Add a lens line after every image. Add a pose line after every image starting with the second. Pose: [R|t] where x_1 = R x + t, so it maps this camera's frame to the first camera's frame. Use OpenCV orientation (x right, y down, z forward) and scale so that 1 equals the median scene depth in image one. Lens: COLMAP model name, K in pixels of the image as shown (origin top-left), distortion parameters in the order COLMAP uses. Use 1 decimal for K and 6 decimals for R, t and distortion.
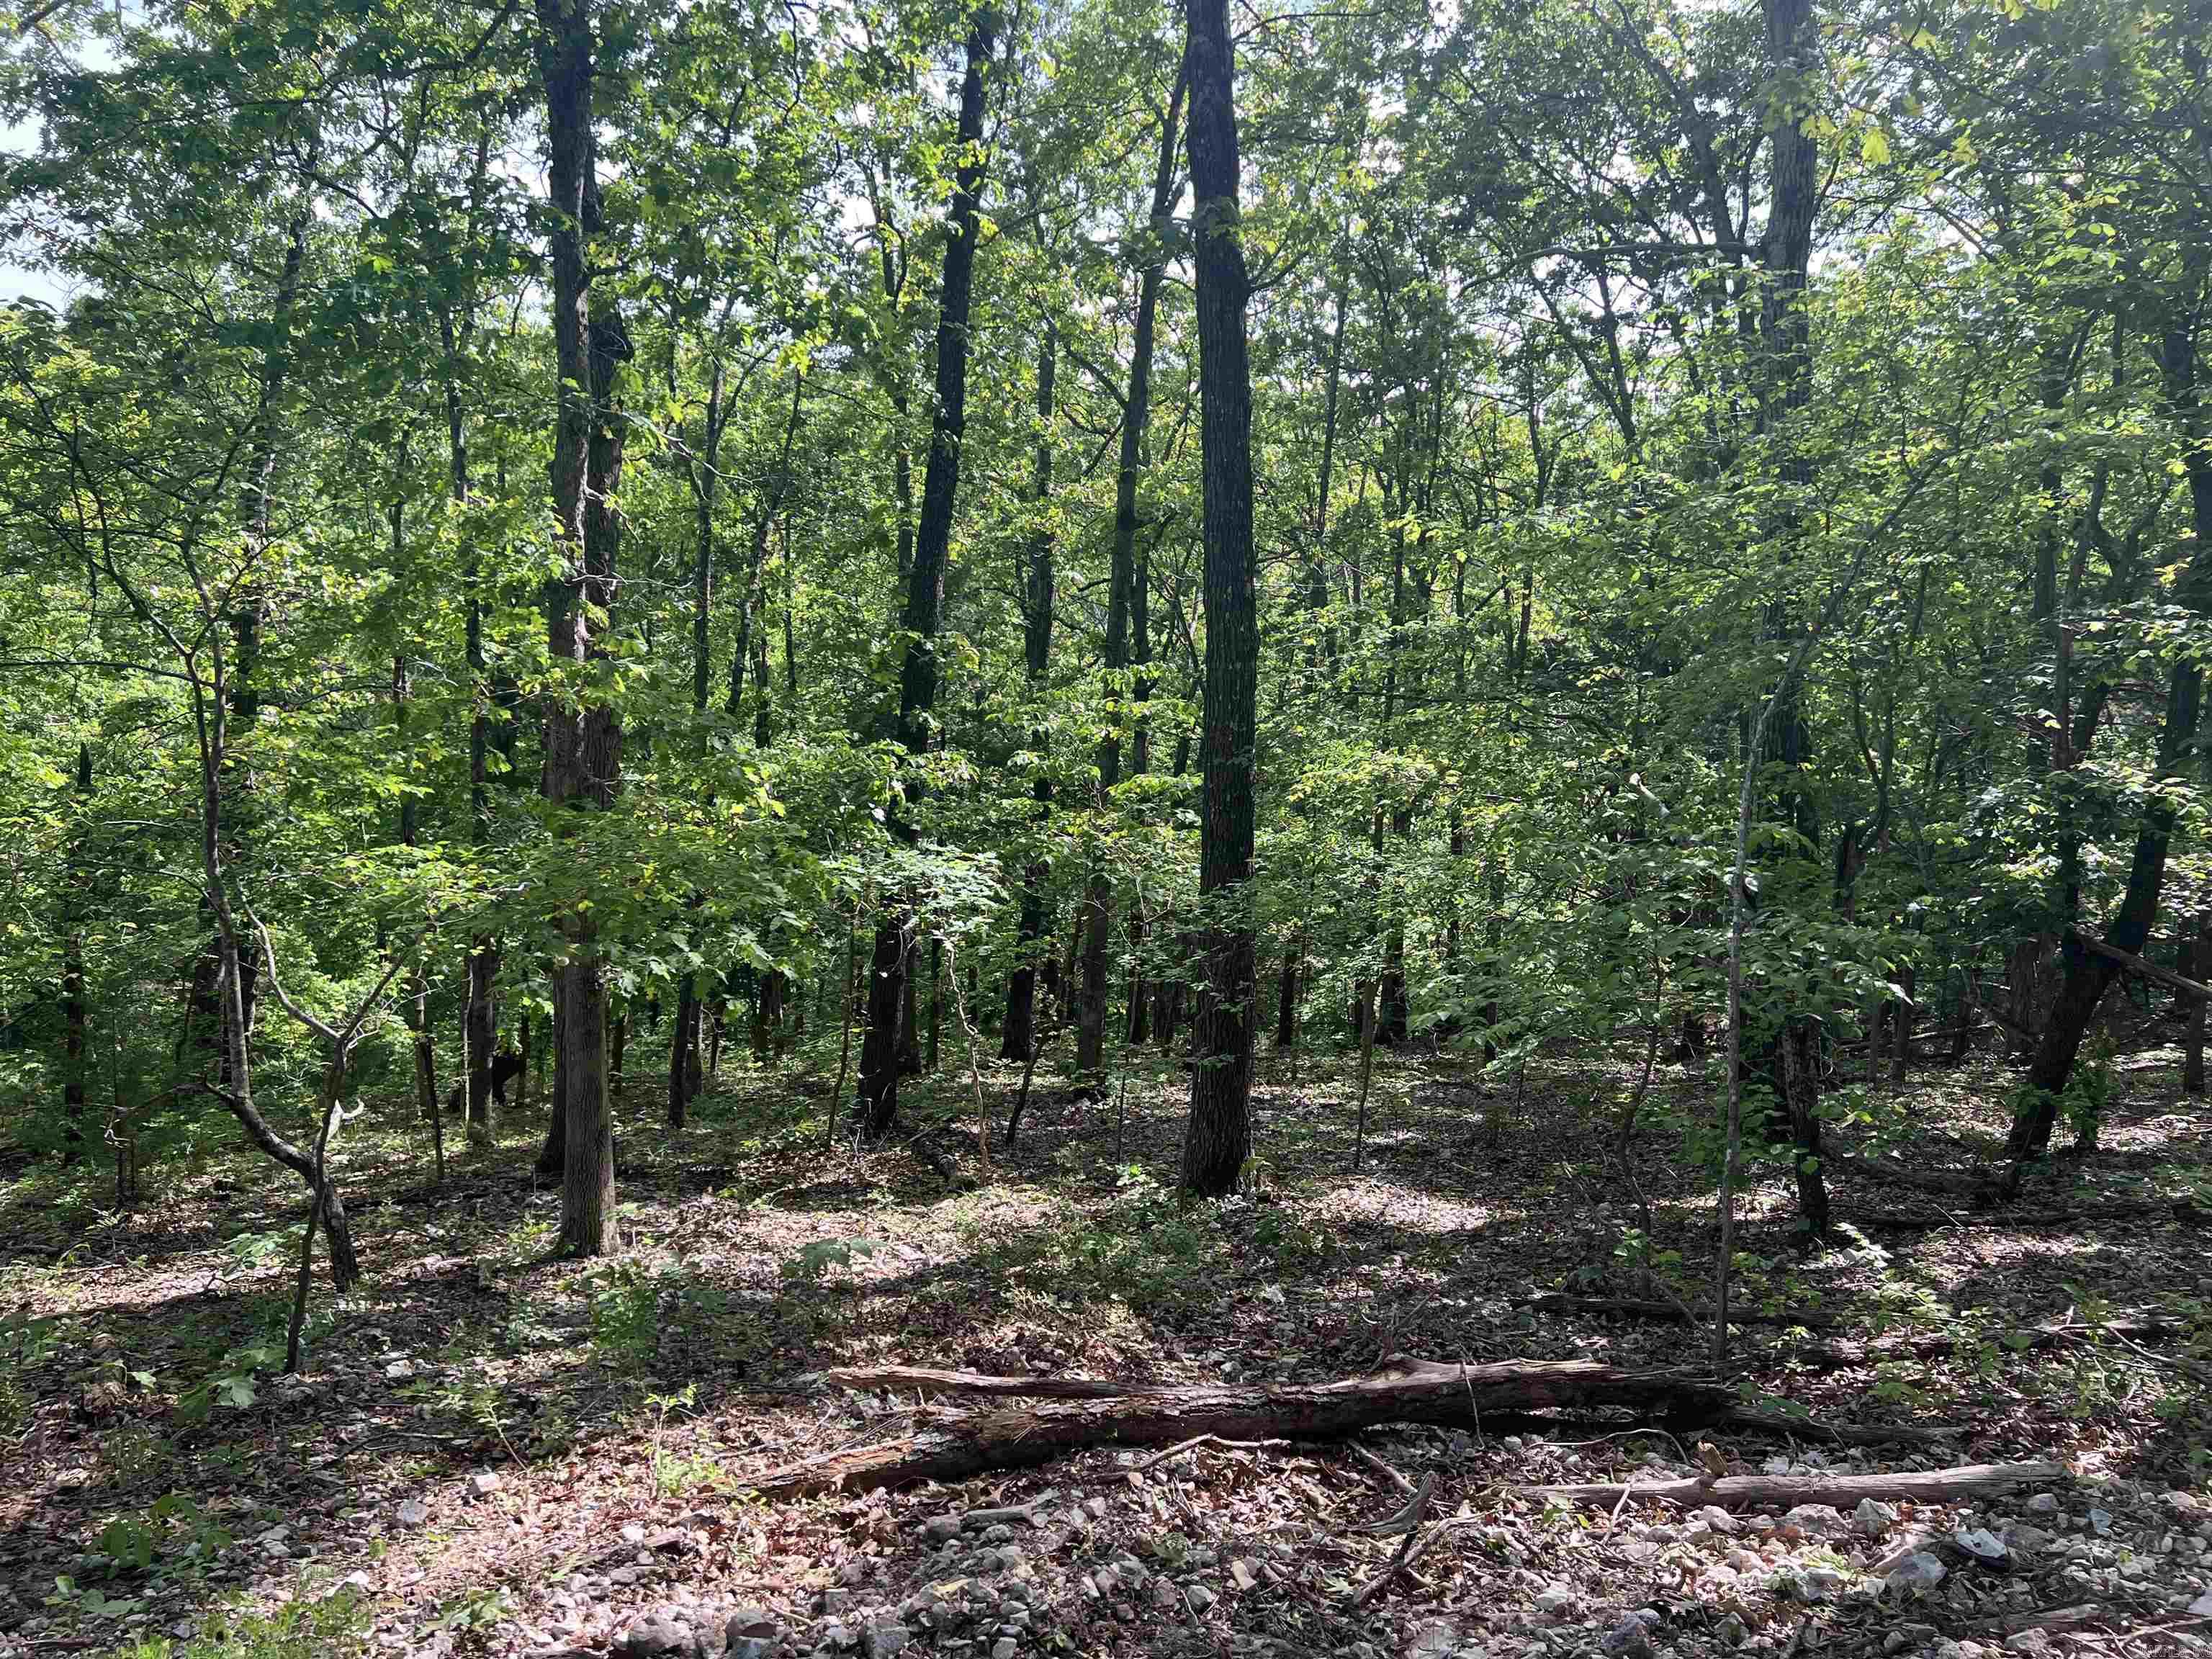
lens RADIAL K [[1639.4, 0, 1104.9], [0, 1639.4, 837.8], [0, 0, 1]] dist [0.062071, -0.070531]
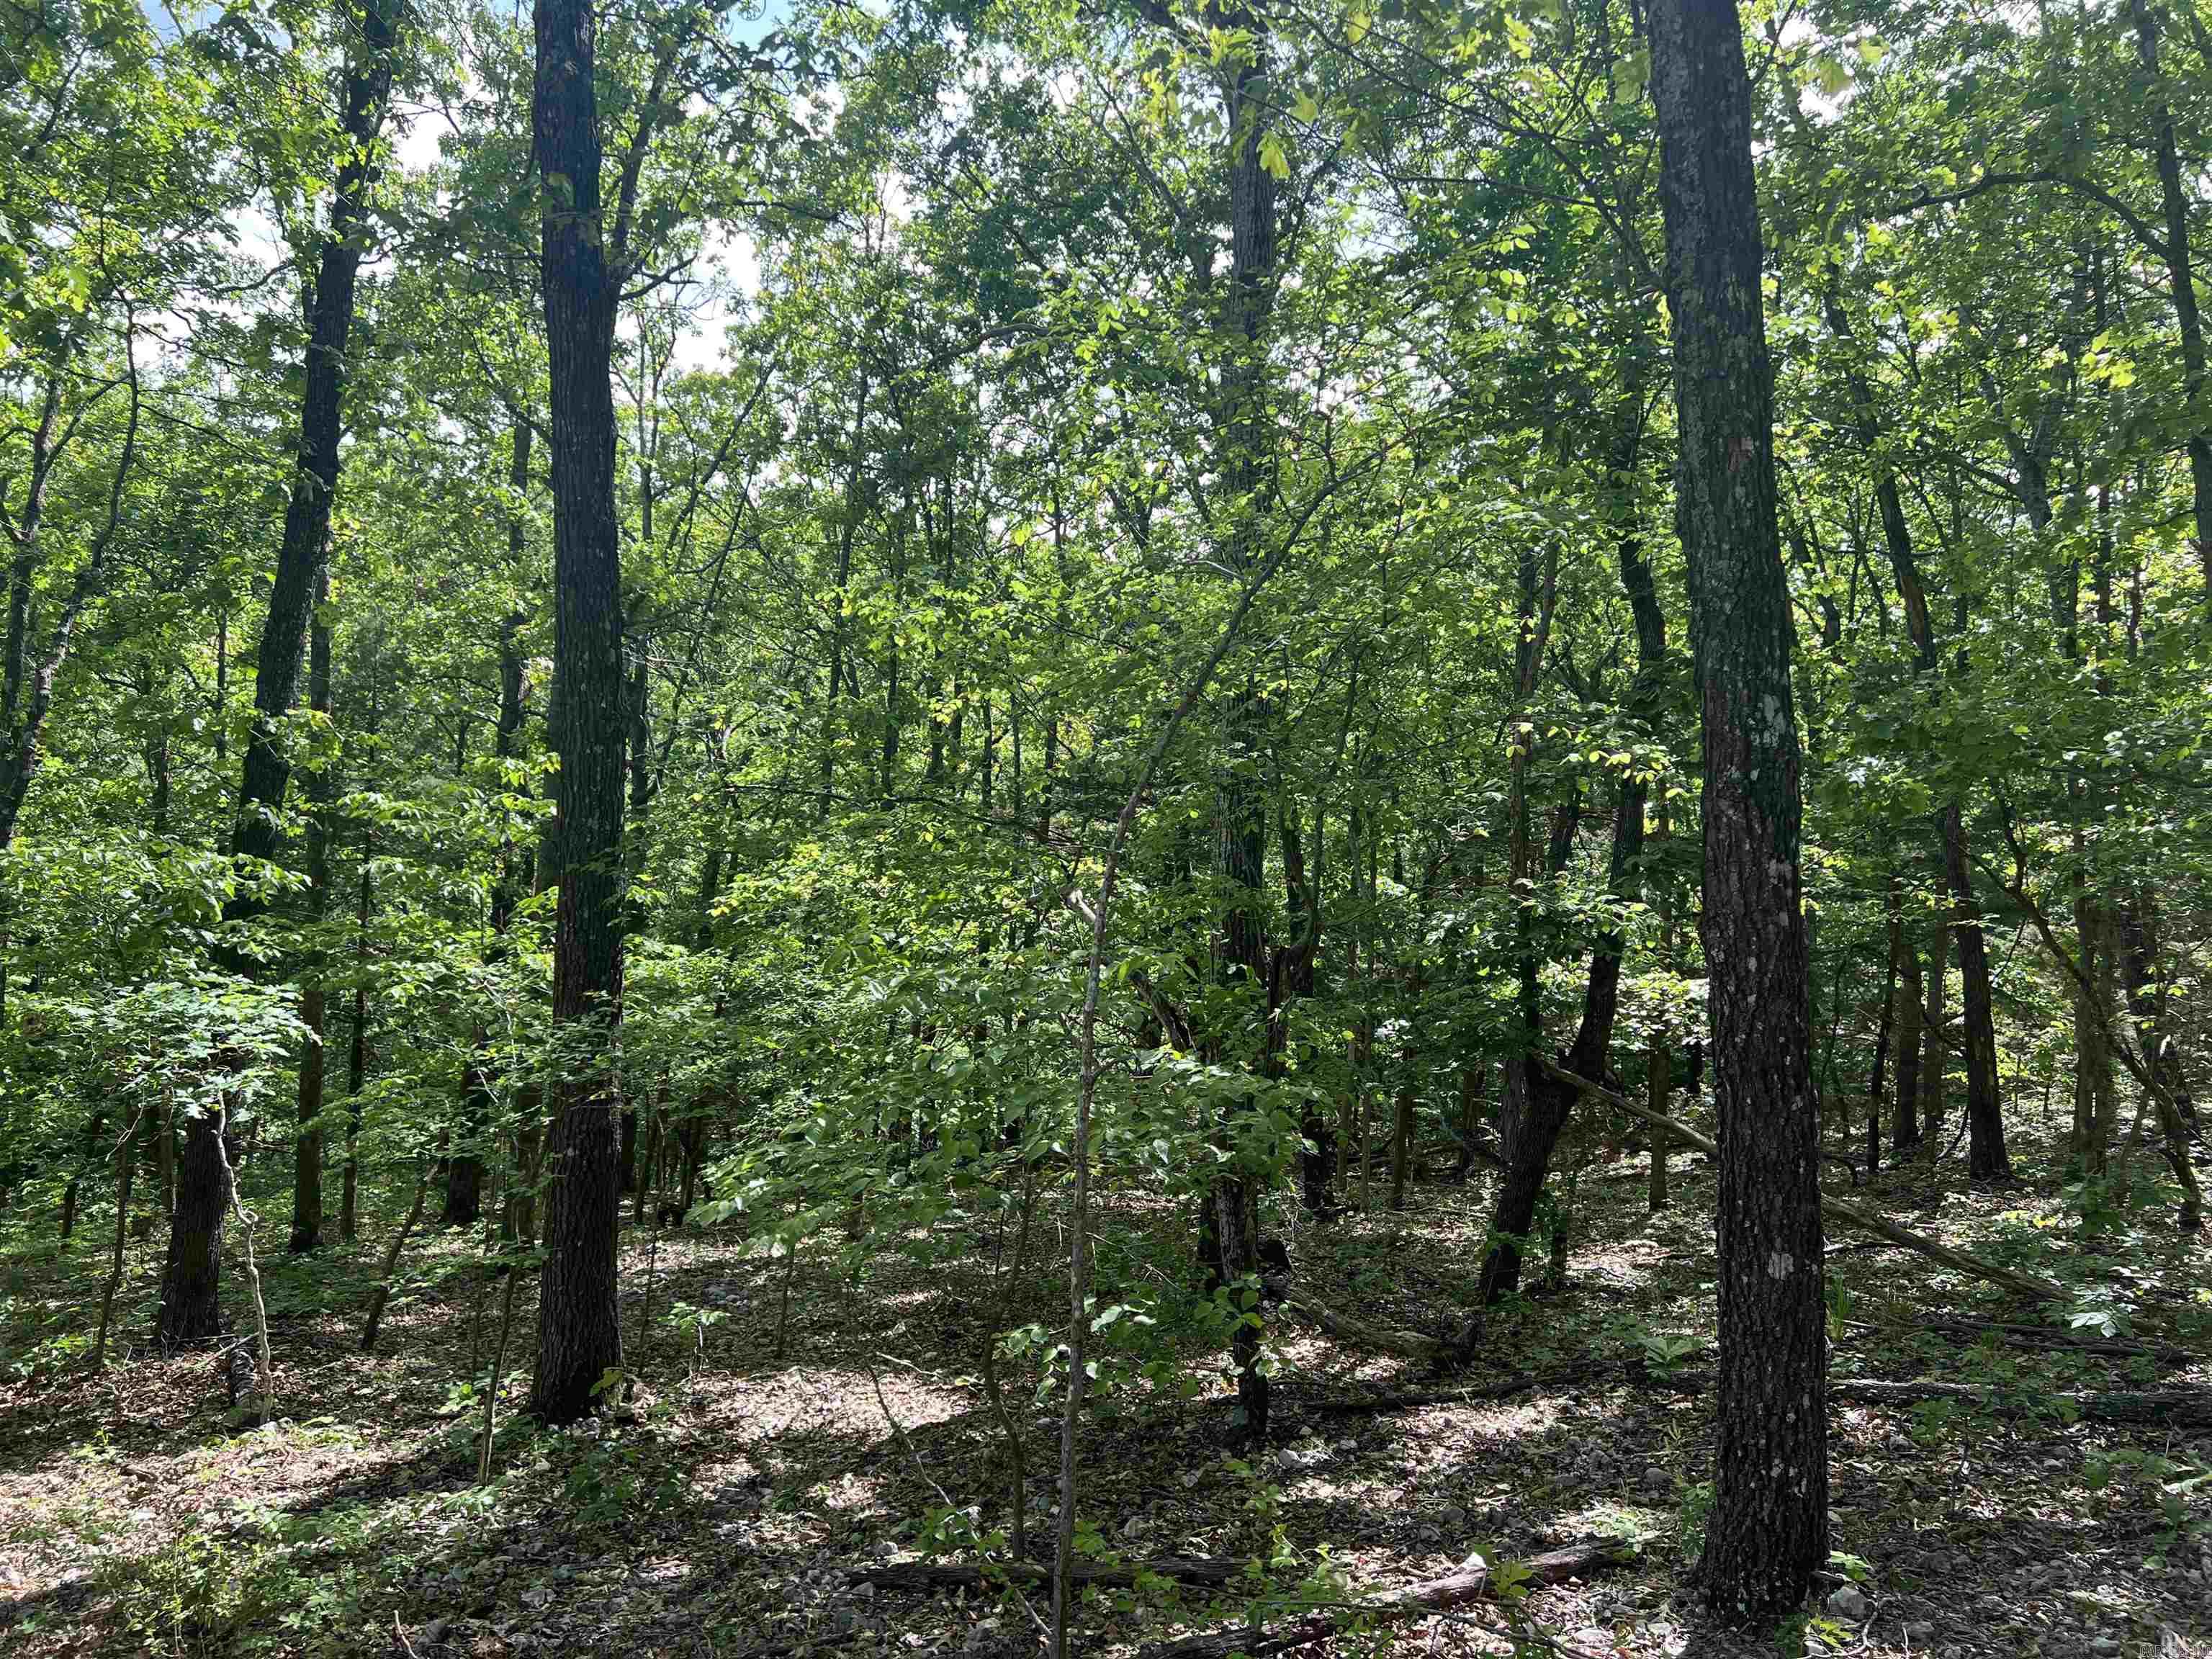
lens RADIAL K [[1639.4, 0, 1103.2], [0, 1639.4, 827.0], [0, 0, 1]] dist [0.062071, -0.070531]
pose [[0.968056, 0.016878, 0.250167, 0.094684], [0.002878, 0.996918, -0.078396, -0.002120], [-0.250719, 0.076612, 0.965024, 0.123859]]
